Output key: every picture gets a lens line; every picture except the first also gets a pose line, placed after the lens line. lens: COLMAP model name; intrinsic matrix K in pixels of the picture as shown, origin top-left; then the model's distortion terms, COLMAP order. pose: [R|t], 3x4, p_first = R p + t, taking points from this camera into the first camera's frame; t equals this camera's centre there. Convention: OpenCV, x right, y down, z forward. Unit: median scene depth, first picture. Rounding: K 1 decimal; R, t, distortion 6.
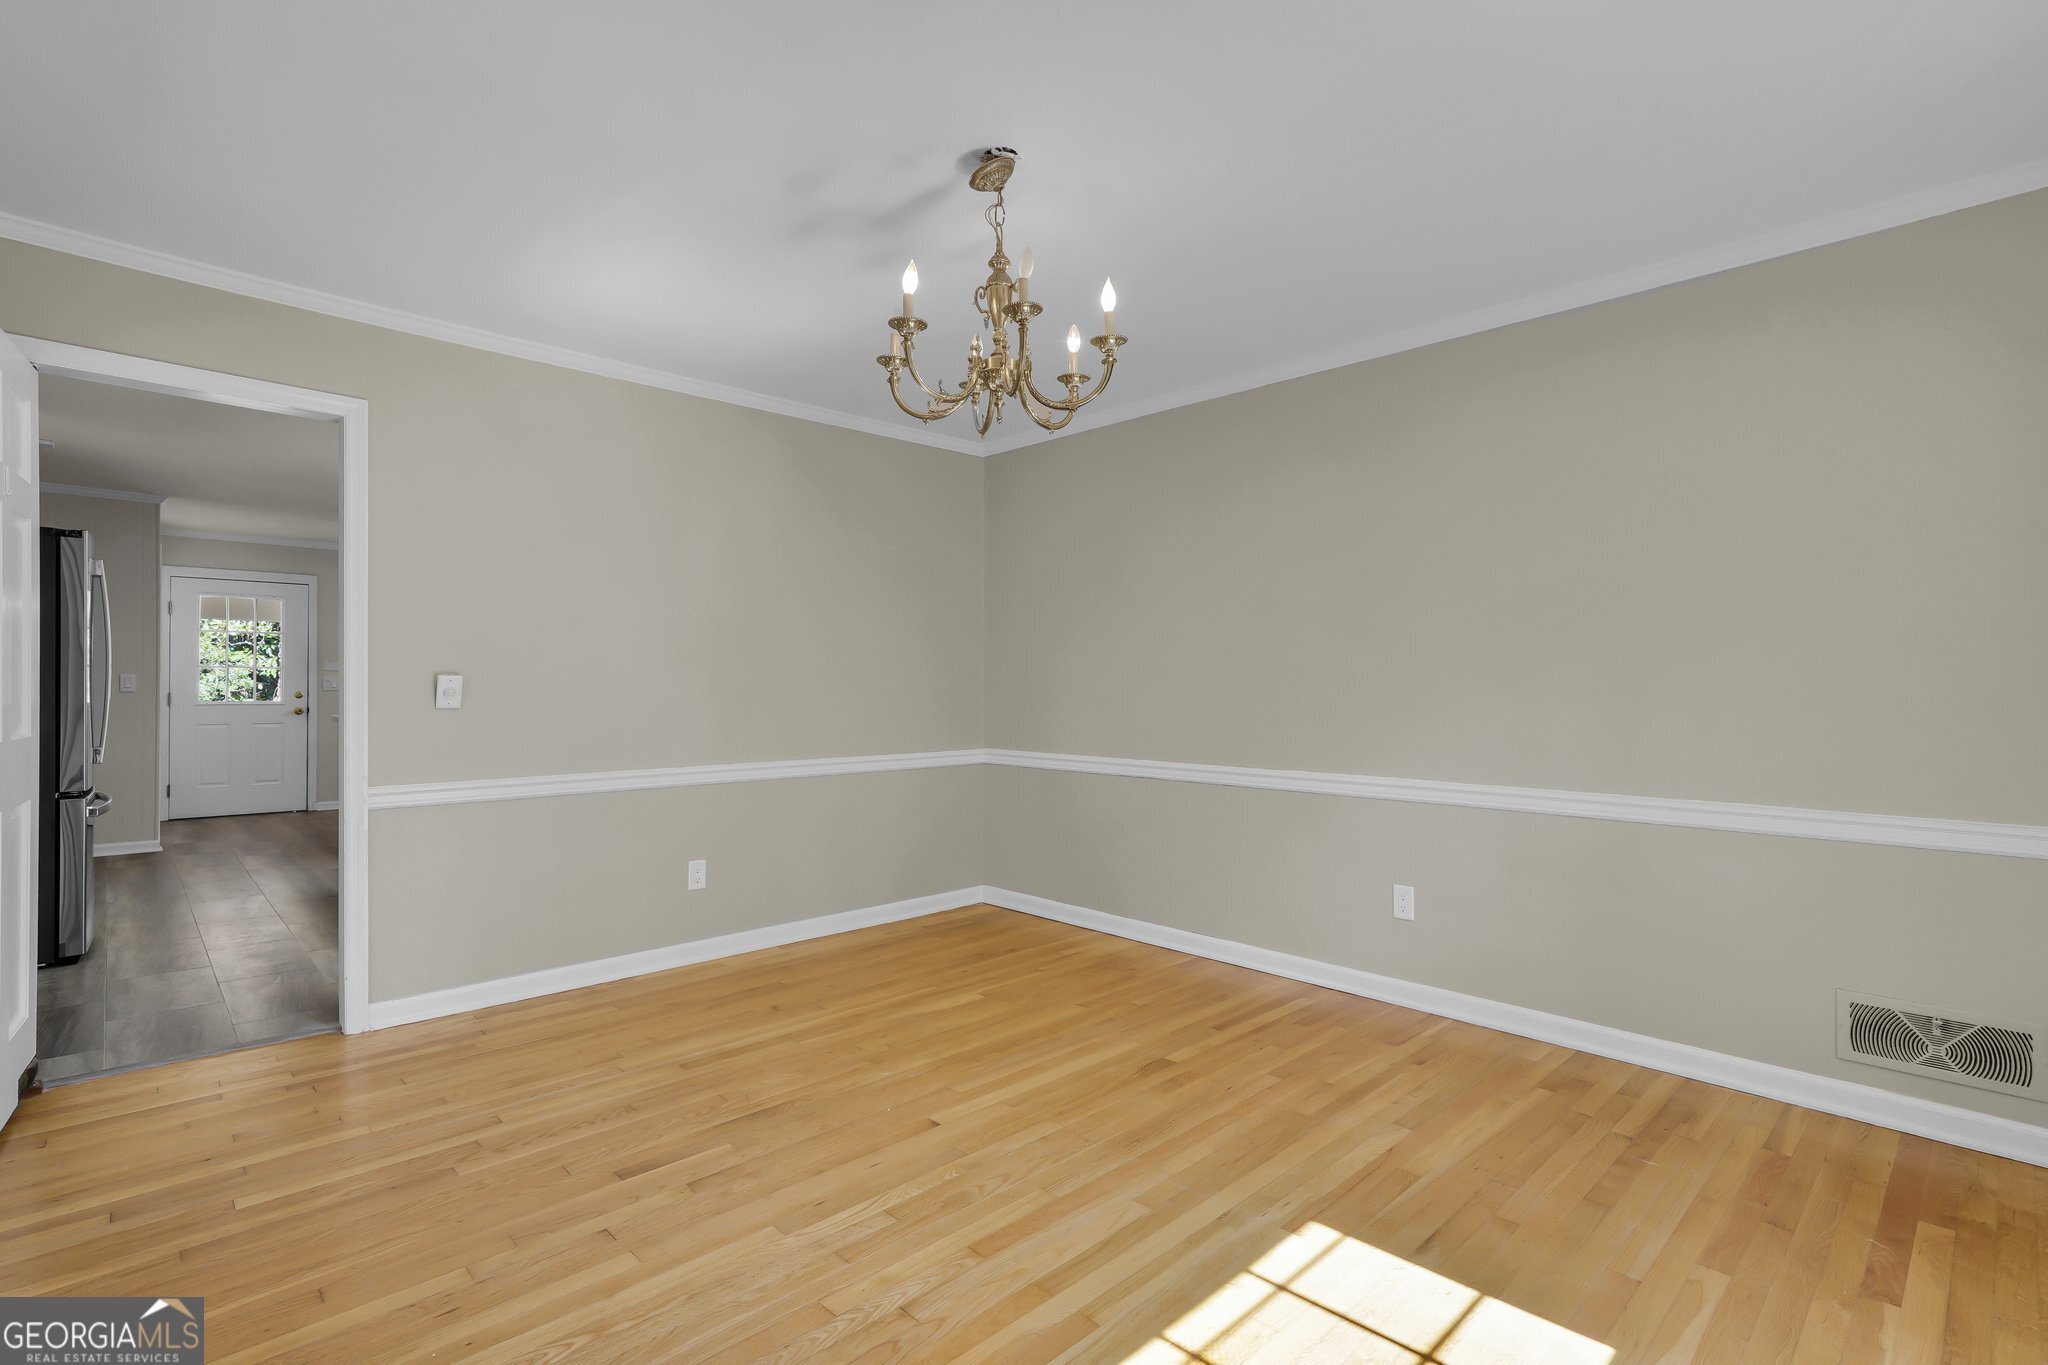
lens RADIAL K [[964.4, 0, 1032.7], [0, 964.4, 686.7], [0, 0, 1]] dist [0.001746, 0.000287]
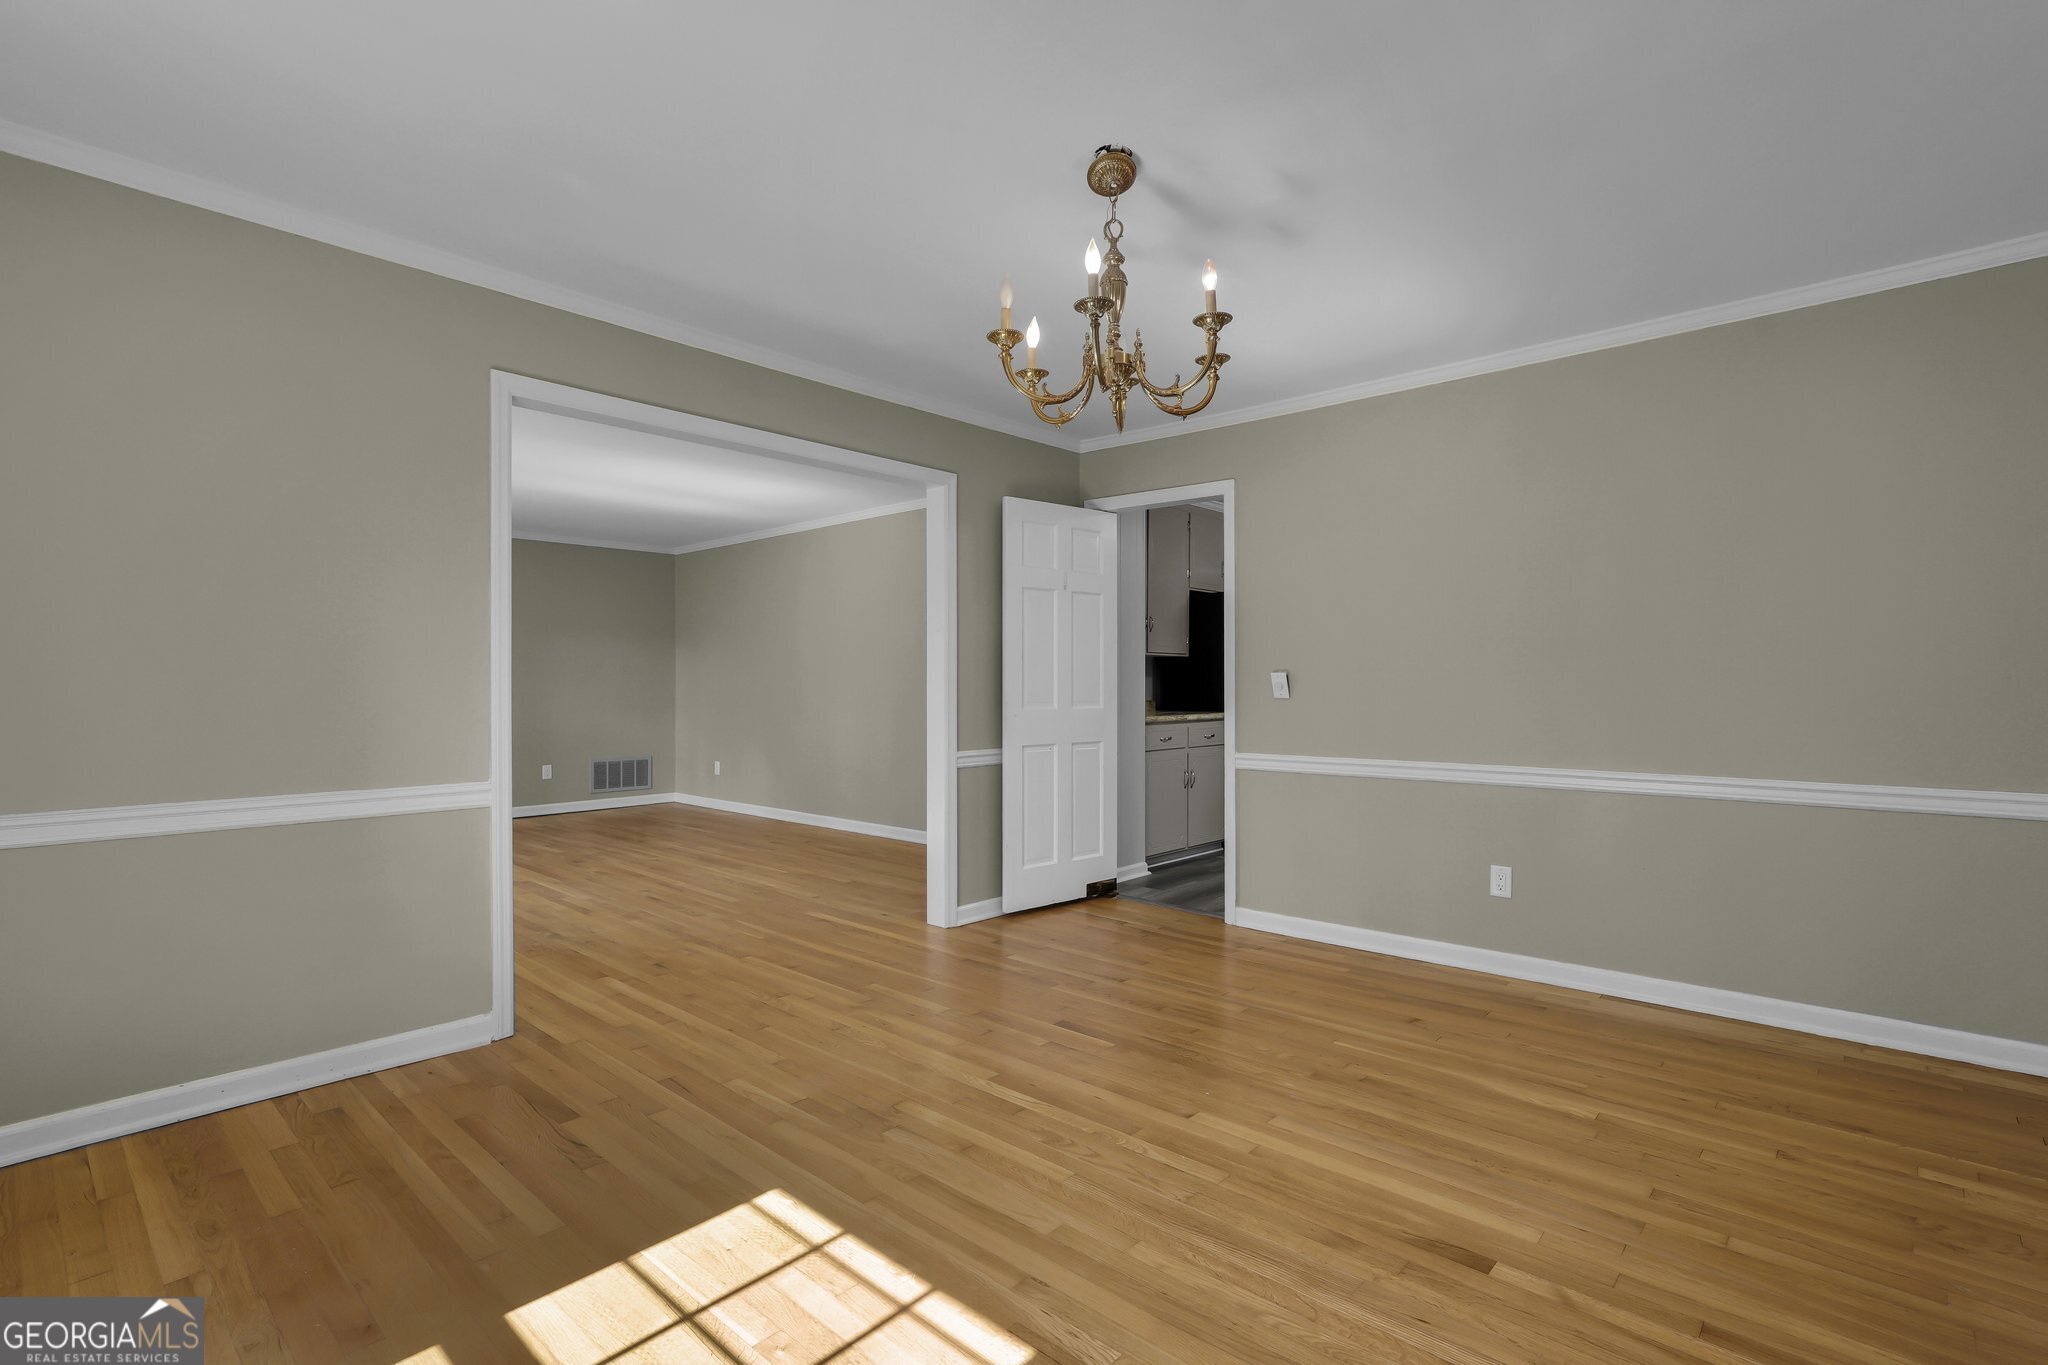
lens RADIAL K [[954.8, 0, 1033.0], [0, 954.8, 692.0], [0, 0, 1]] dist [-0.002095, 0.000522]
pose [[0.057905, 0.003183, -0.998317, 0.740425], [0.001152, 0.999994, 0.003255, 0.010504], [0.998321, -0.001339, 0.057901, 0.664955]]
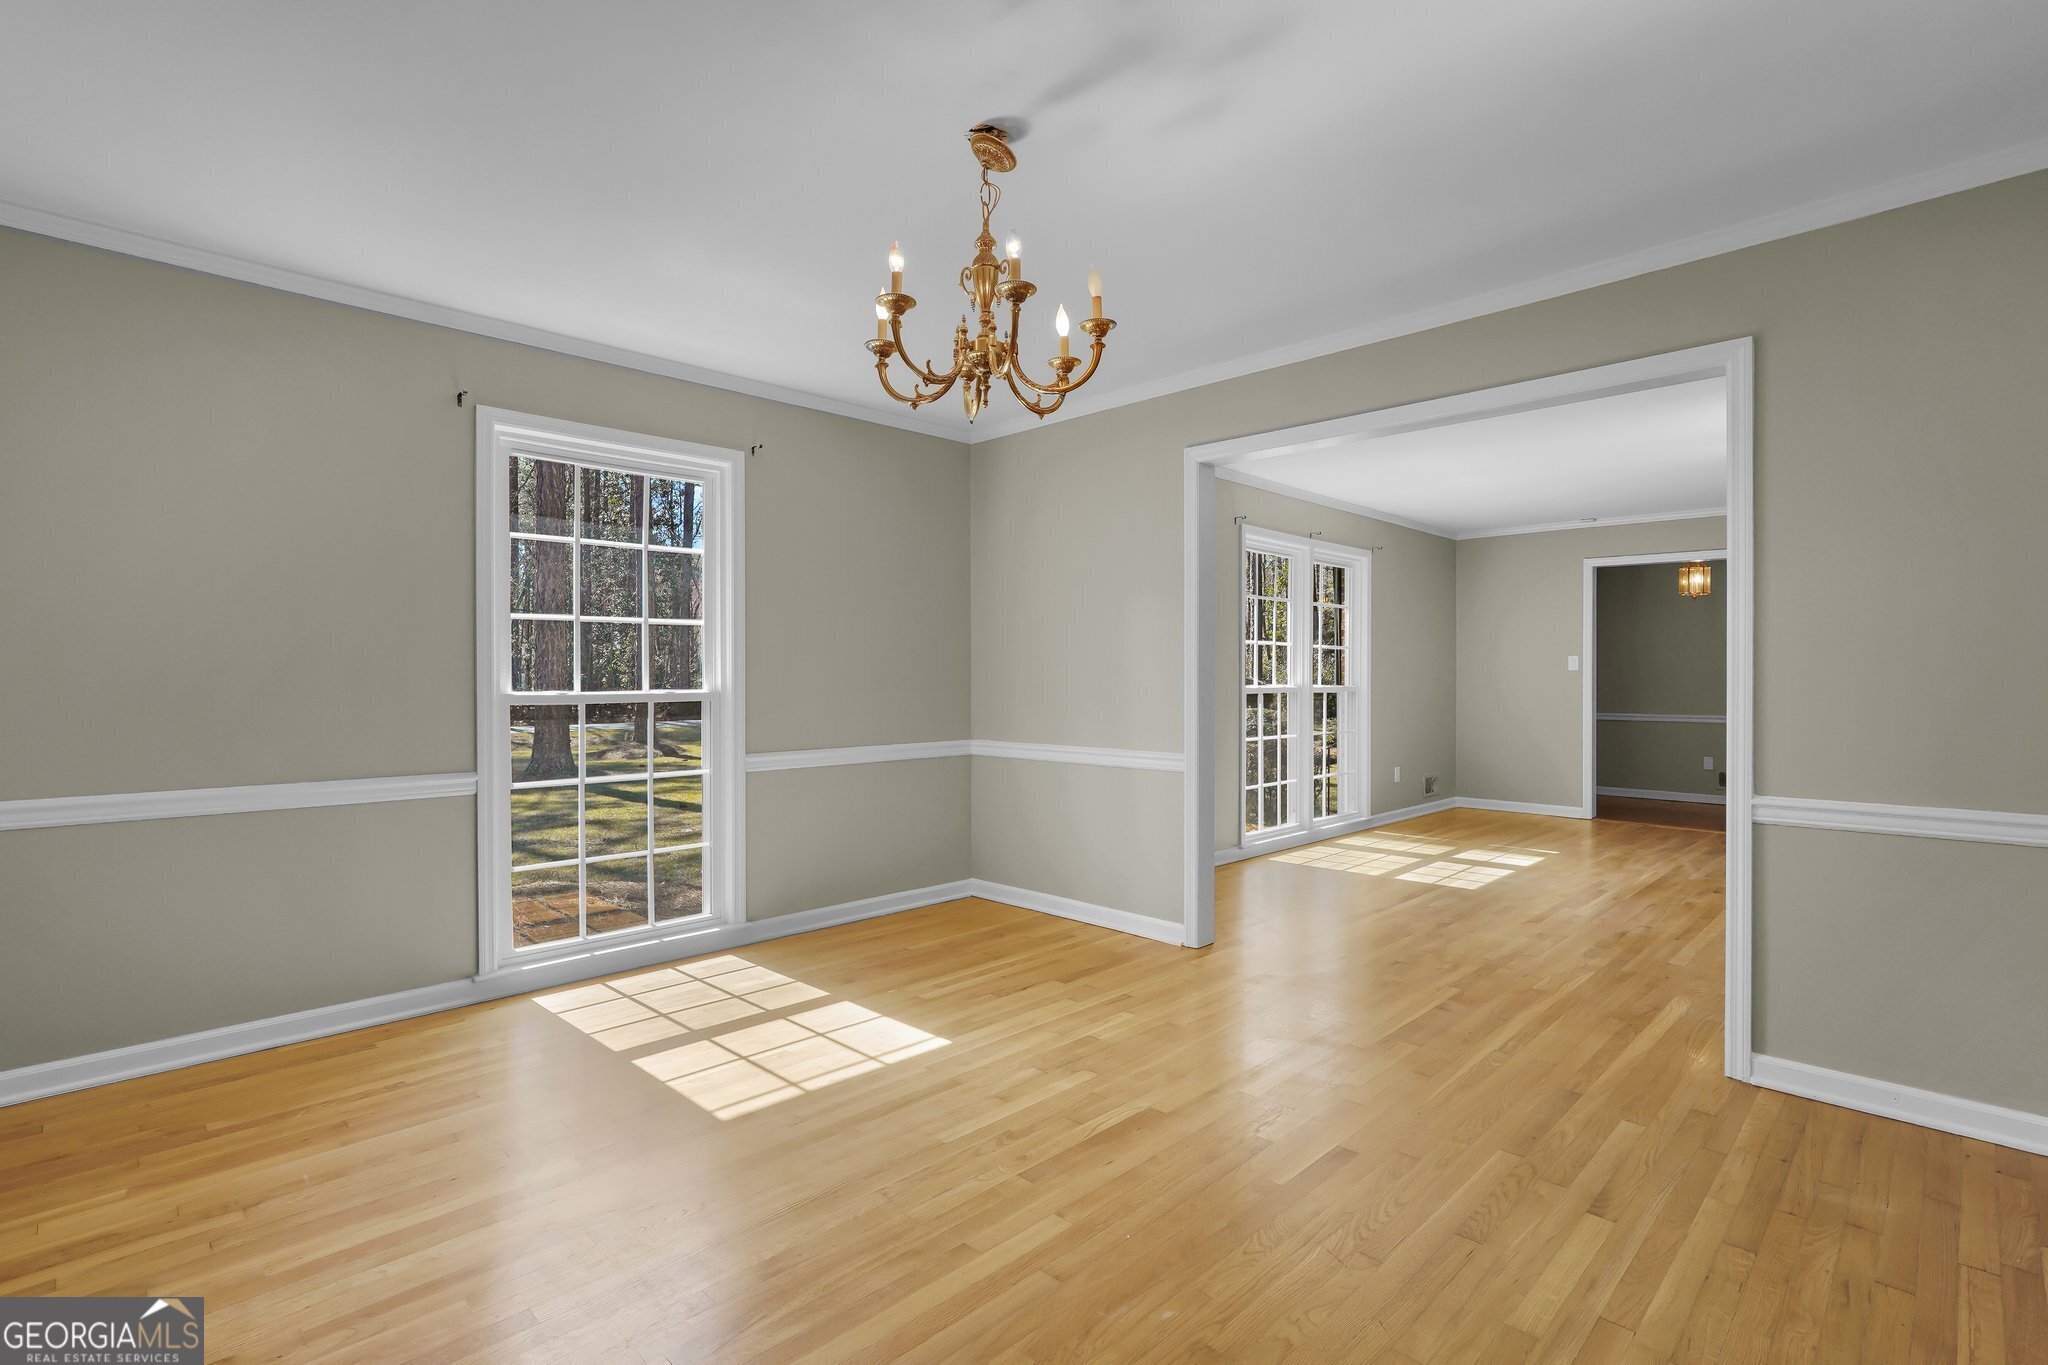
lens RADIAL K [[954.8, 0, 1033.0], [0, 954.8, 692.0], [0, 0, 1]] dist [-0.002095, 0.000522]
pose [[-0.999917, -0.002013, -0.012736, -0.055369], [-0.002102, 0.999973, 0.006980, 0.002278], [0.012721, 0.007006, -0.999895, 1.535718]]
